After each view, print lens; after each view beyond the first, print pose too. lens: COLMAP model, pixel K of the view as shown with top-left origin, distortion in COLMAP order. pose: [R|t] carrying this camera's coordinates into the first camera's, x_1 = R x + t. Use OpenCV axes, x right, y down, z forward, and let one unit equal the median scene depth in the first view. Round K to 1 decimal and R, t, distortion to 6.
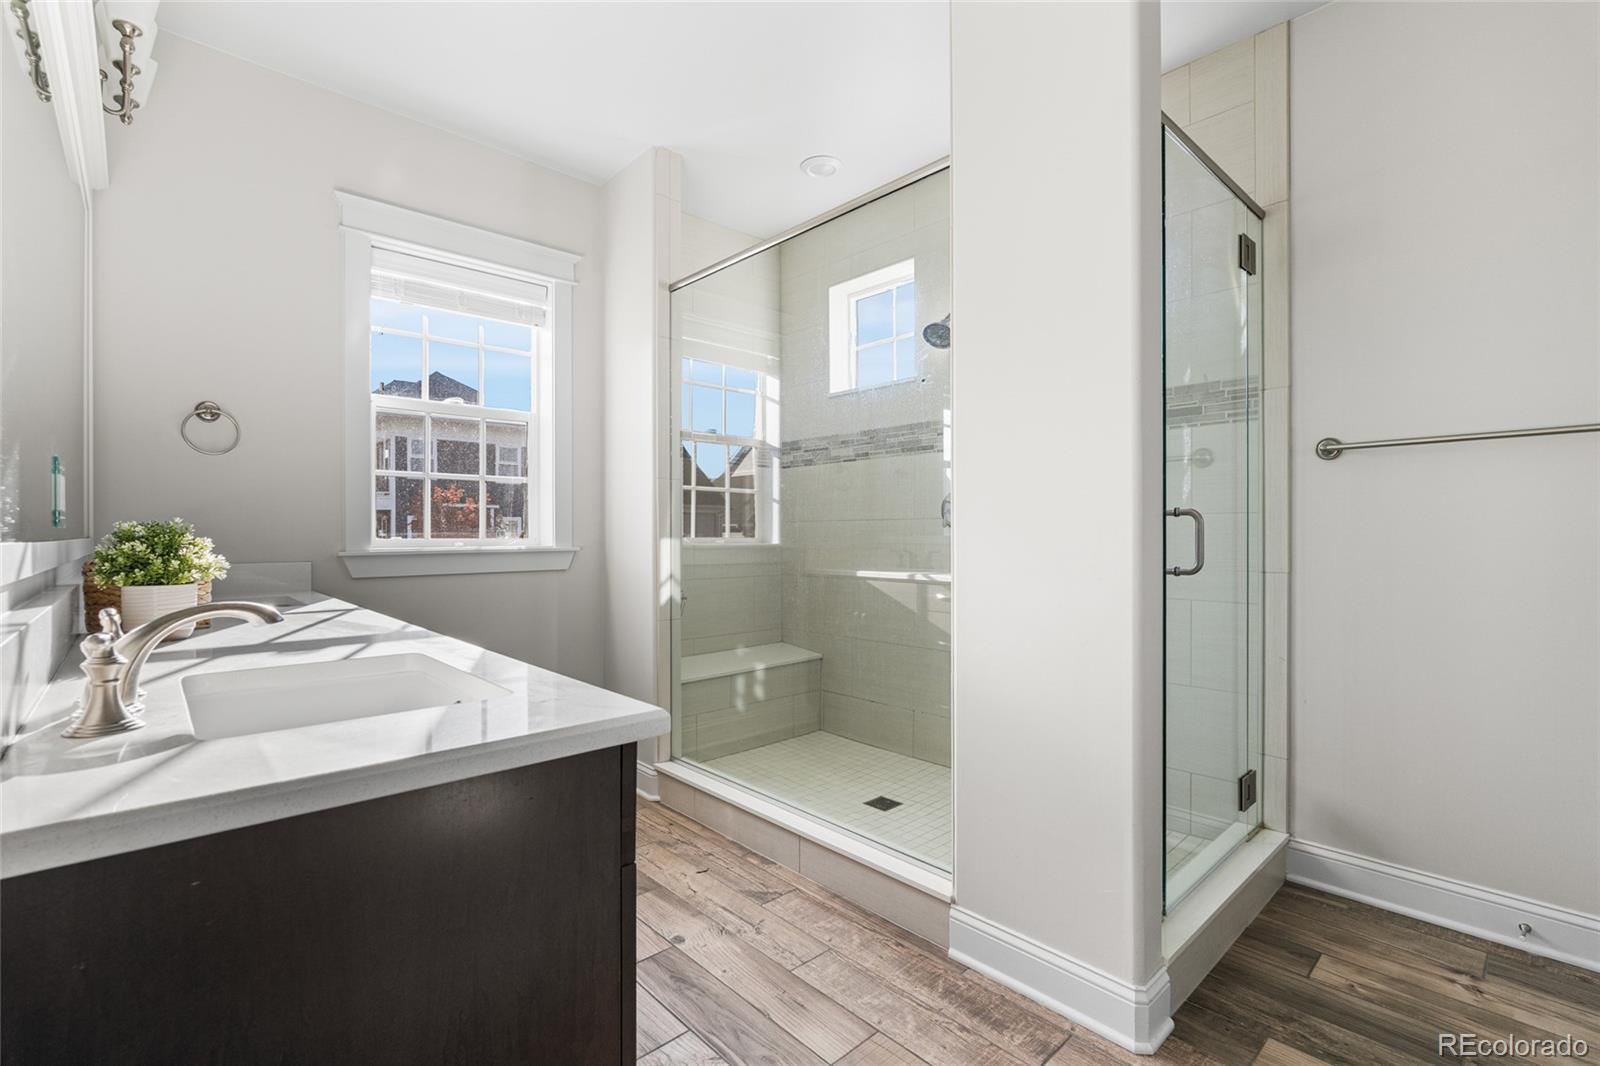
lens RADIAL K [[720.8, 0, 793.1], [0, 720.8, 535.4], [0, 0, 1]] dist [-0.001906, 0.000348]
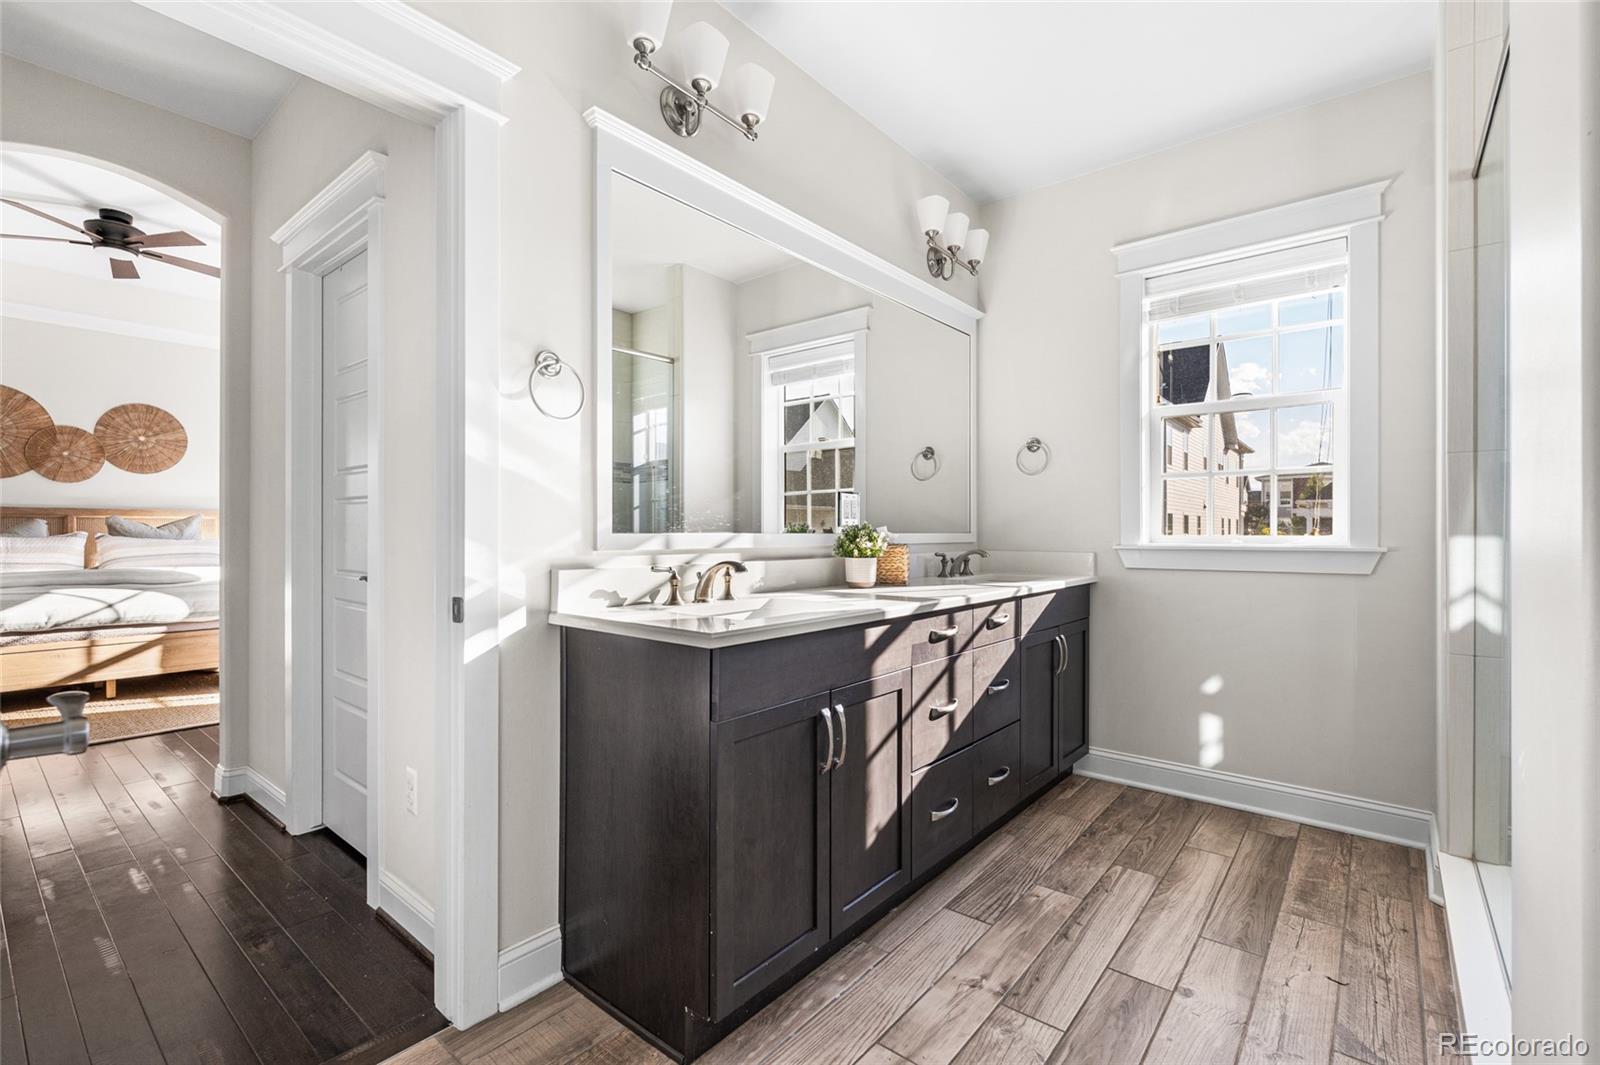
lens RADIAL K [[720.8, 0, 808.7], [0, 720.8, 531.1], [0, 0, 1]] dist [-0.001906, 0.000348]
pose [[0.137558, -0.004164, -0.990485, 0.476318], [-0.004070, 0.999980, -0.004769, 0.005997], [0.990485, 0.004688, 0.137538, 0.313517]]
